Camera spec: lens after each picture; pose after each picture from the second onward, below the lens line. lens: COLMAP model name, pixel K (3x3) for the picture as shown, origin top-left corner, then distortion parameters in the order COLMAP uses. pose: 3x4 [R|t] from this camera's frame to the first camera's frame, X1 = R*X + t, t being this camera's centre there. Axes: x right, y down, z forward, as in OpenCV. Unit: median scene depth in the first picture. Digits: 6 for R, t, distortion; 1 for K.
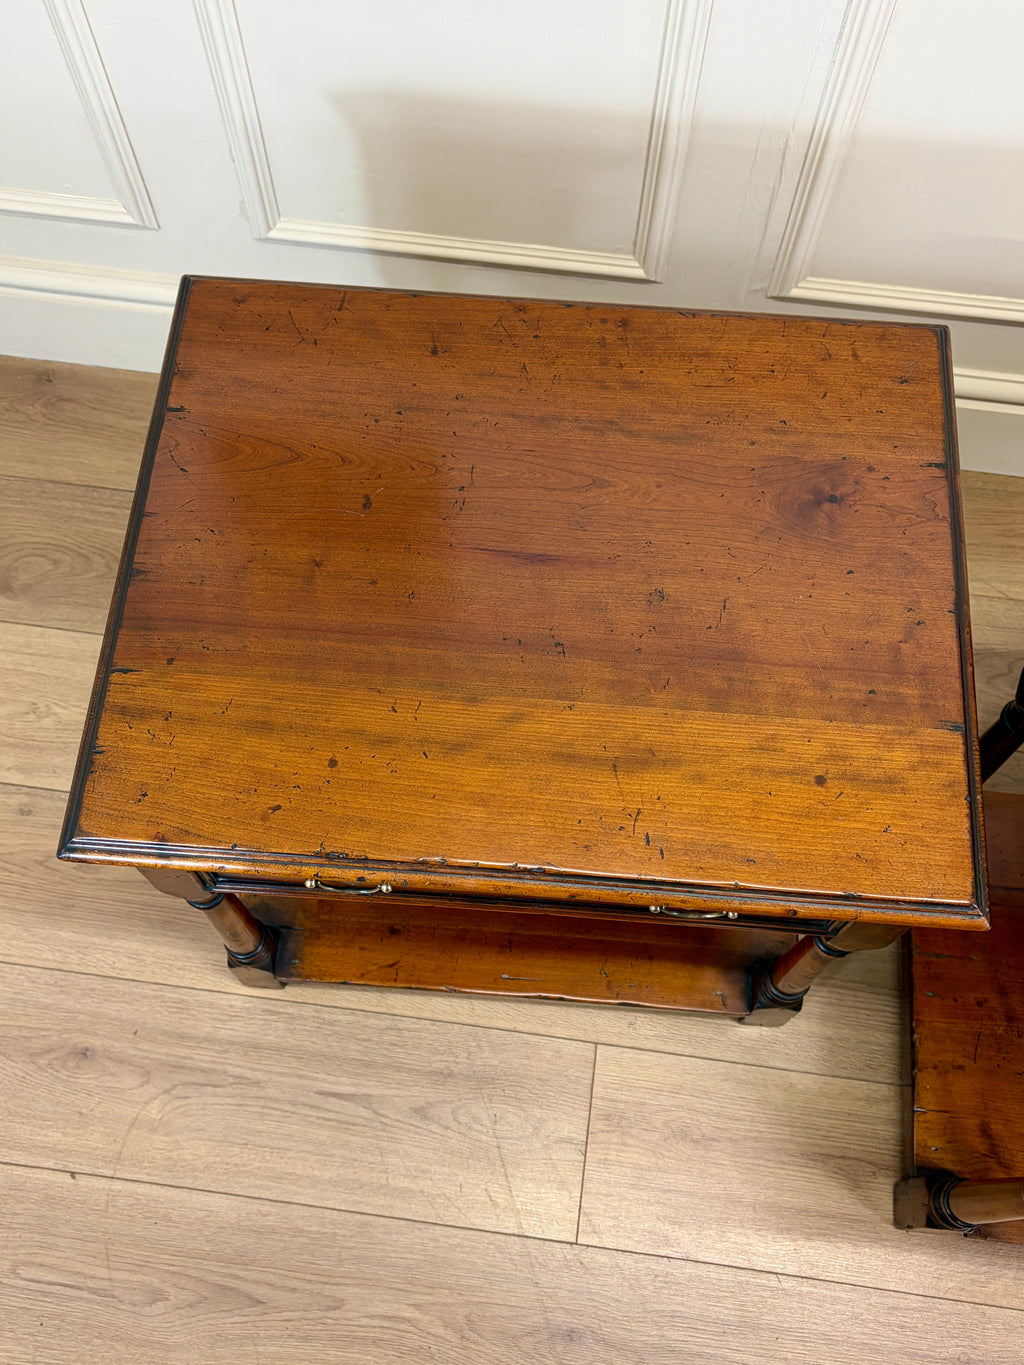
lens RADIAL K [[1332.9, 0, 504.1], [0, 1332.9, 684.5], [0, 0, 1]] dist [0.018812, -0.008025]
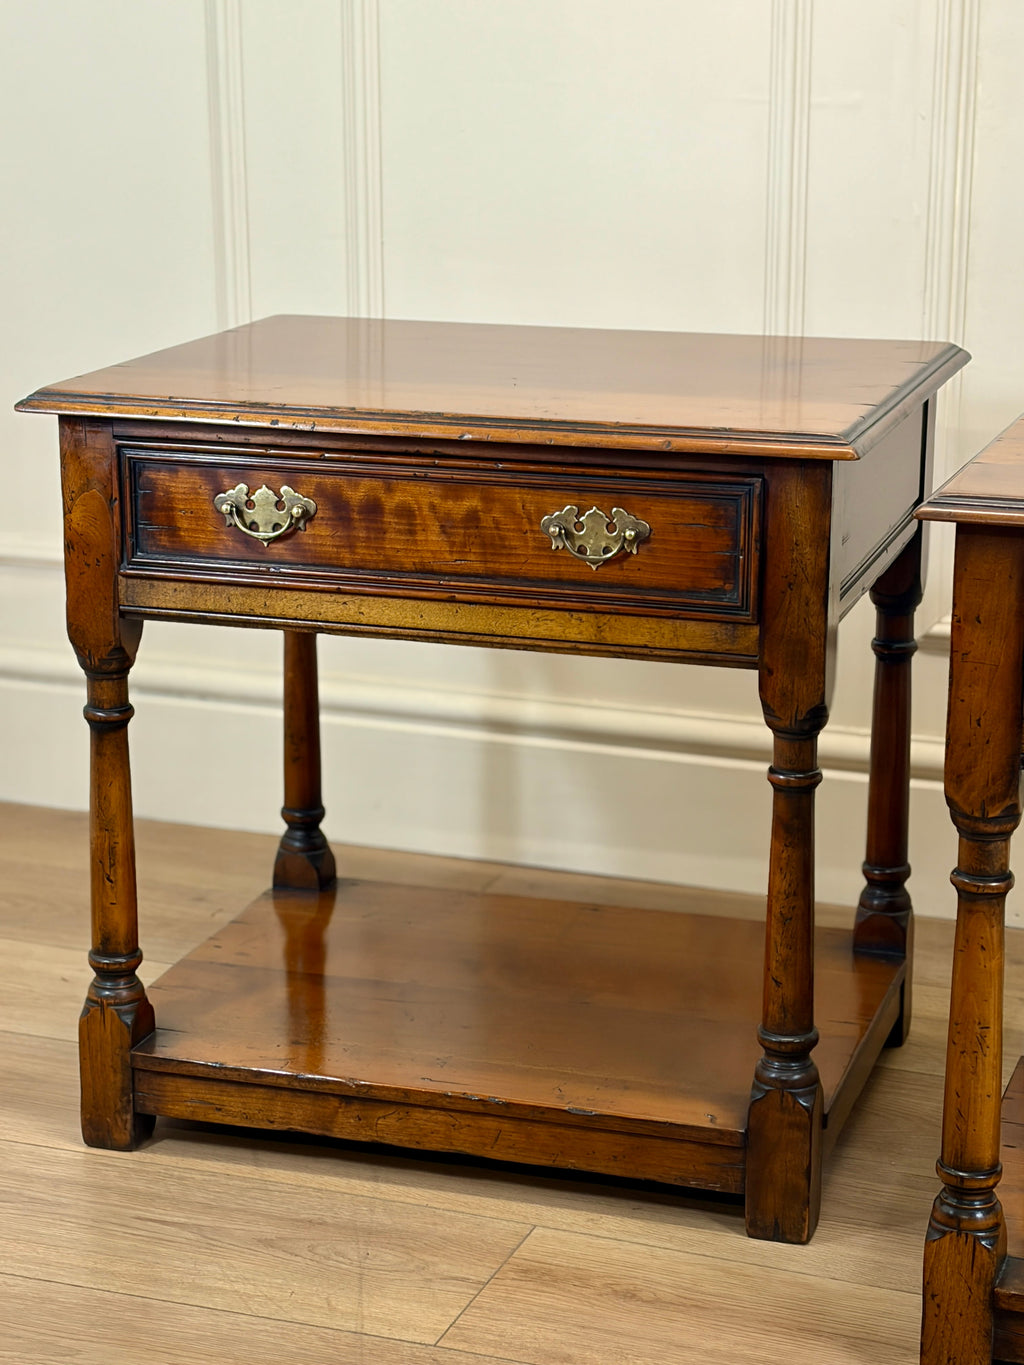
lens RADIAL K [[2830.0, 0, 512.0], [0, 2830.0, 682.5], [0, 0, 1]] dist [0.224569, -0.852514]
pose [[0.973502, 0.052260, -0.222626, 0.392063], [-0.208527, 0.602461, -0.770427, 1.309653], [0.093861, 0.796436, 0.597395, -0.112861]]
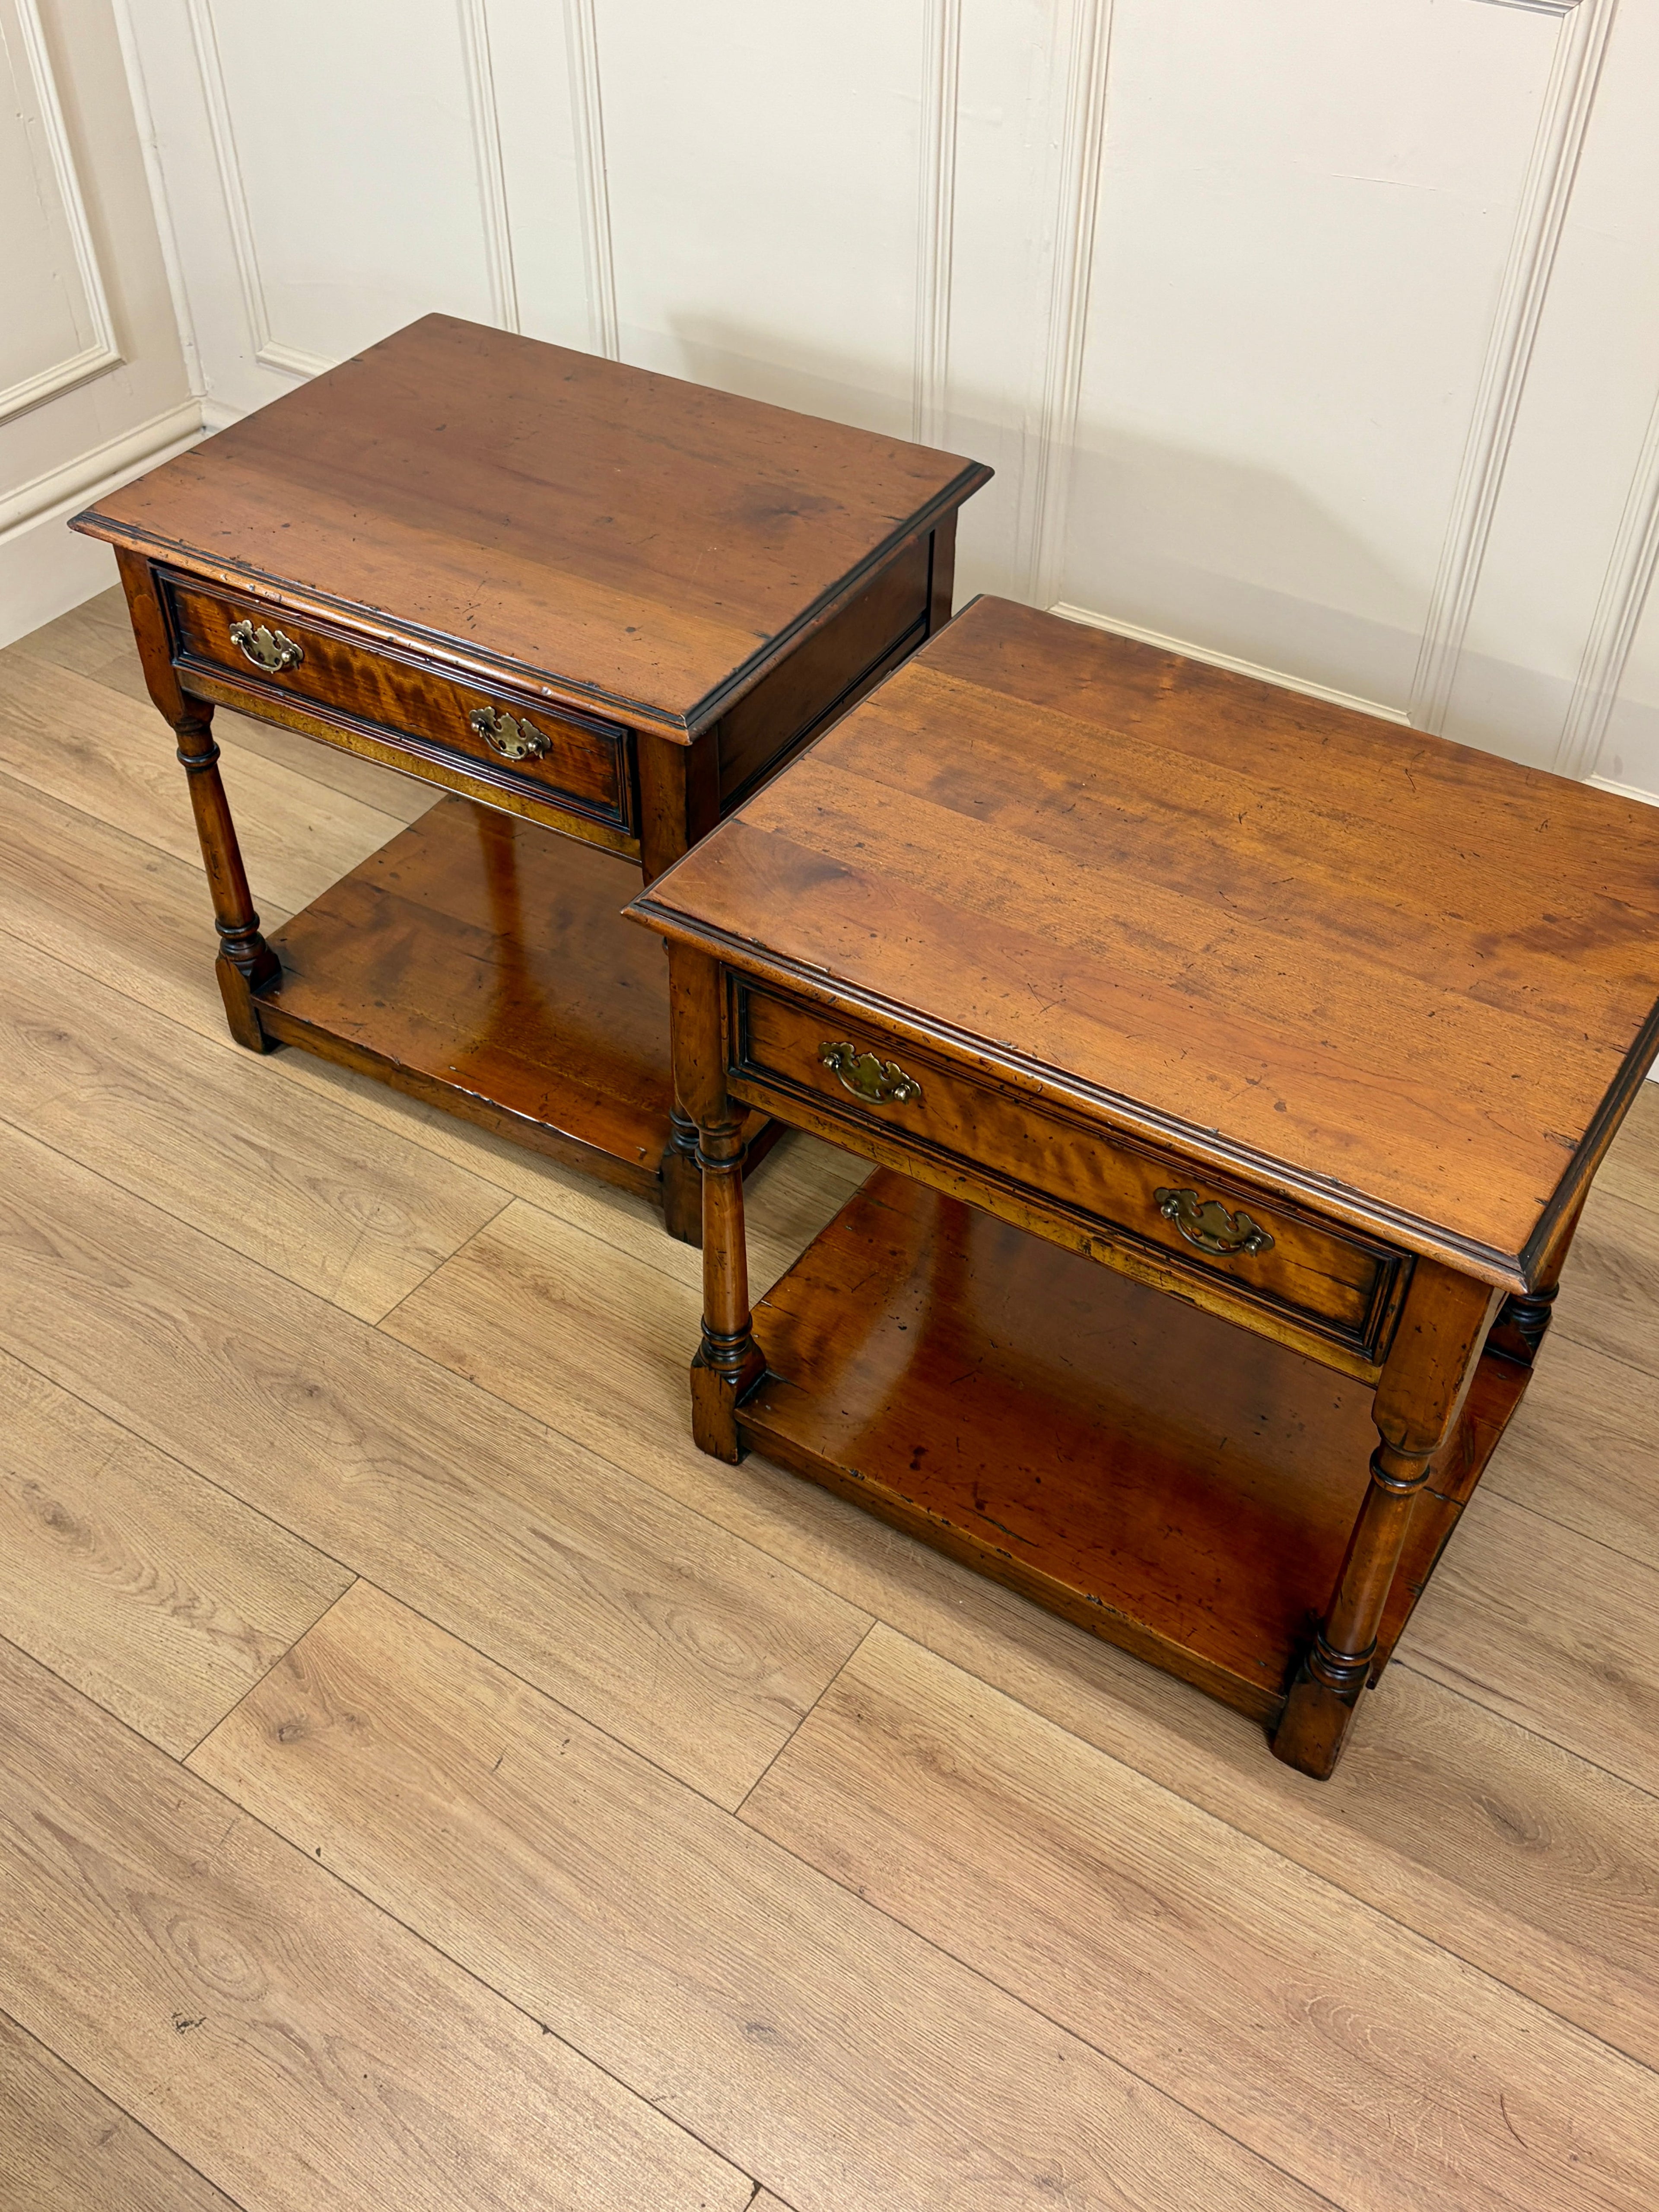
lens RADIAL K [[2123.1, 0, 827.9], [0, 2123.1, 1101.6], [0, 0, 1]] dist [0.143556, -0.380883]
pose [[0.897237, 0.300934, -0.323117, 0.743570], [-0.406214, 0.849410, -0.336886, 0.648884], [0.173078, 0.433521, 0.884366, -0.279104]]
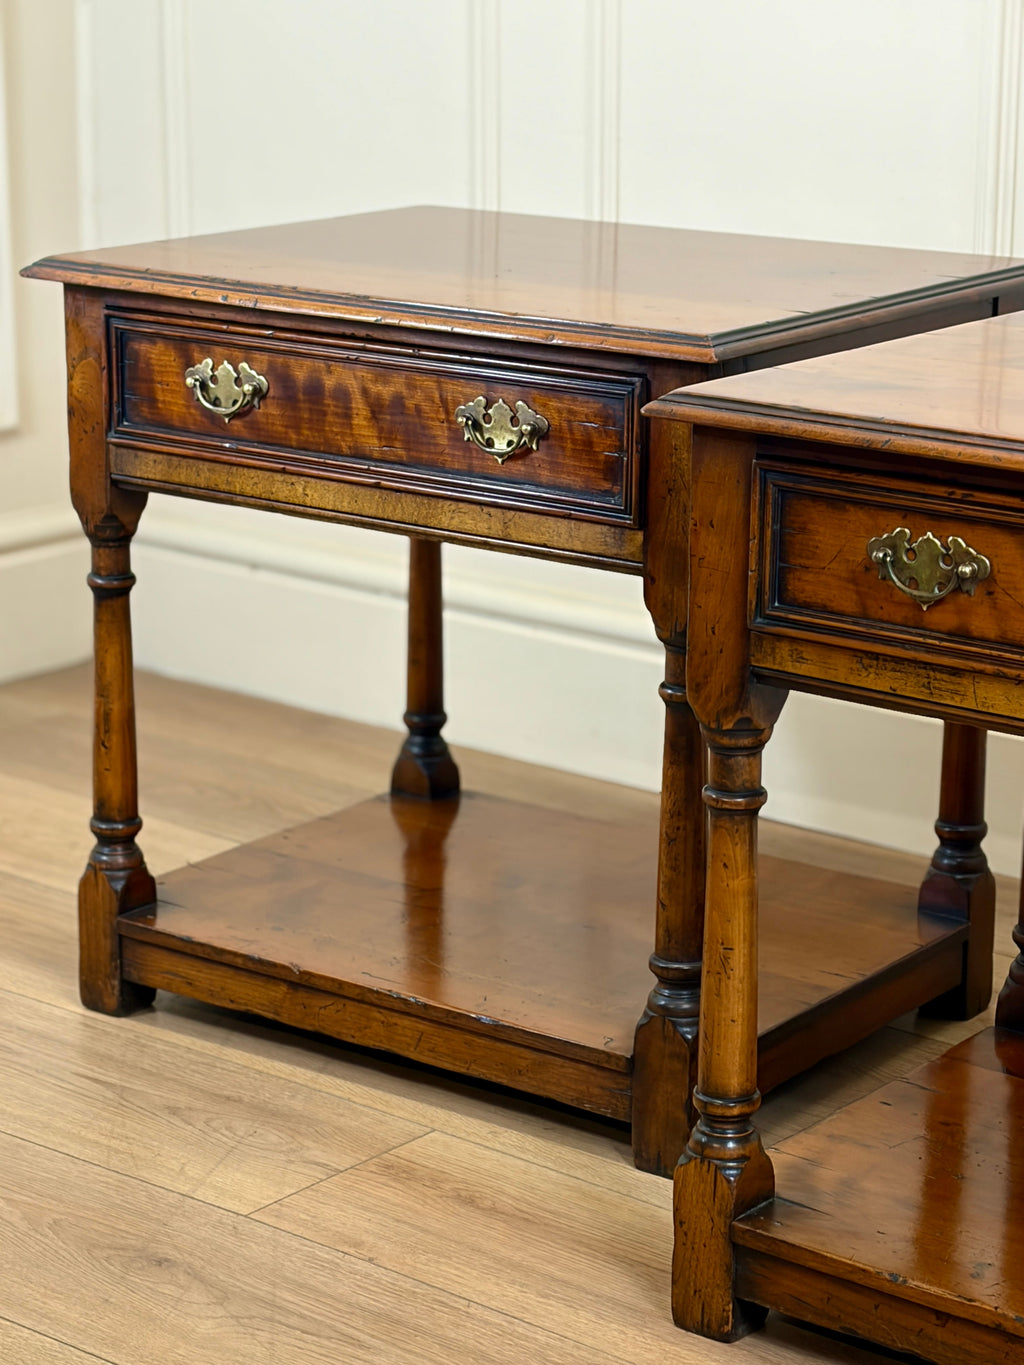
lens RADIAL K [[3249.7, 0, 512.9], [0, 3249.7, 677.8], [0, 0, 1]] dist [0.370966, -3.650050]
pose [[0.849642, 0.133143, -0.510276, 0.974590], [-0.486353, 0.571919, -0.660582, 1.287871], [0.203885, 0.809433, 0.550681, -0.101223]]
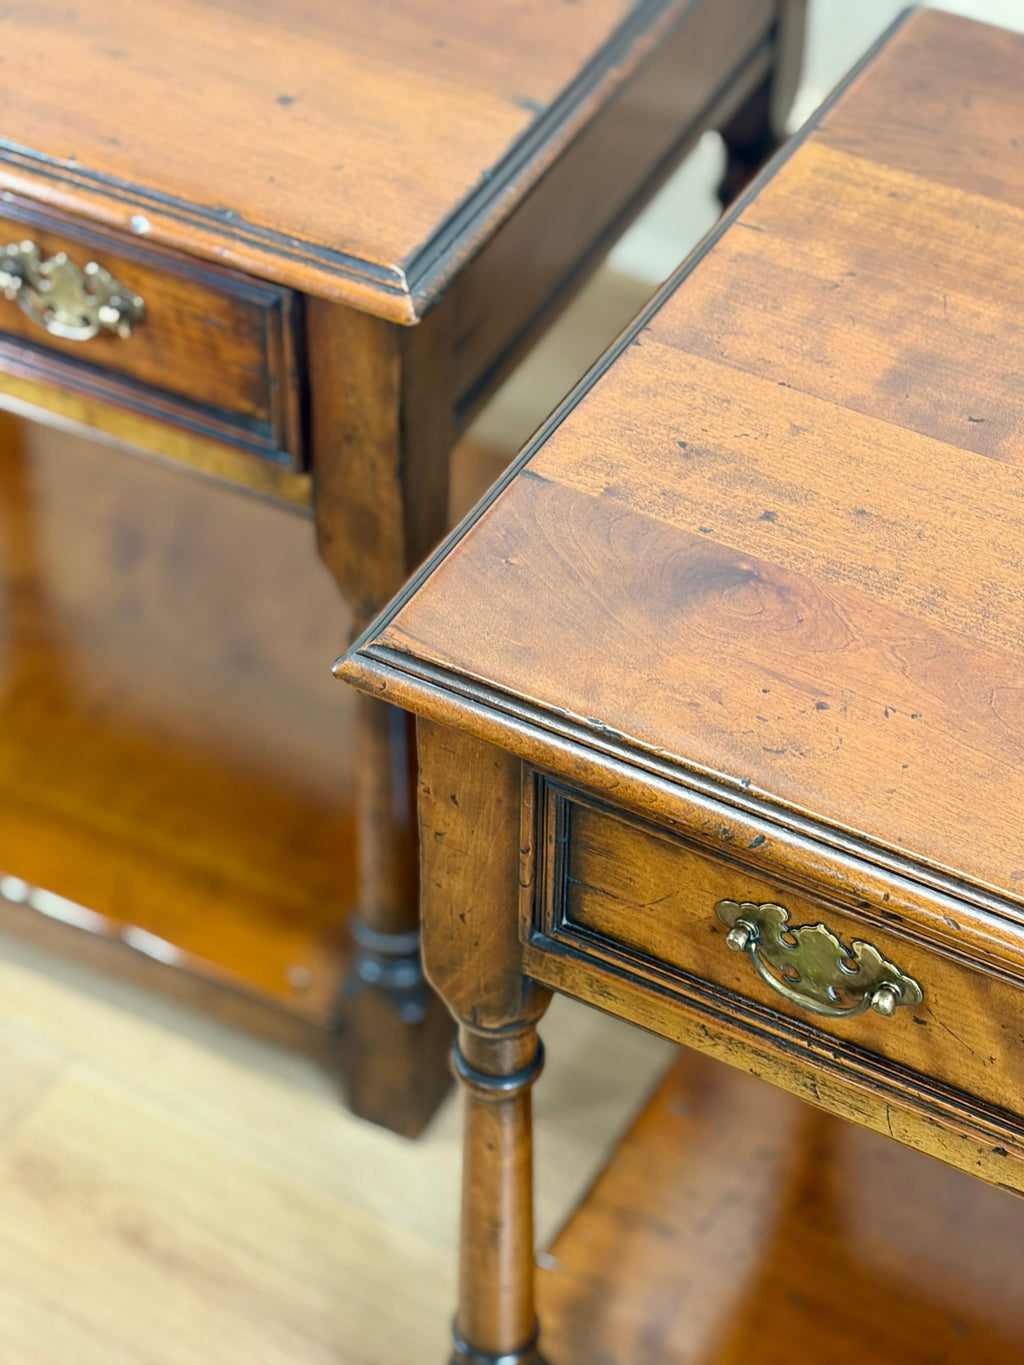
lens RADIAL K [[3092.9, 0, 509.7], [0, 3092.9, 687.6], [0, 0, 1]] dist [0.211612, -0.581966]
pose [[0.917925, 0.275952, -0.285070, 0.556327], [-0.364389, 0.870594, -0.330584, 0.509263], [0.156955, 0.407328, 0.899694, -0.121033]]
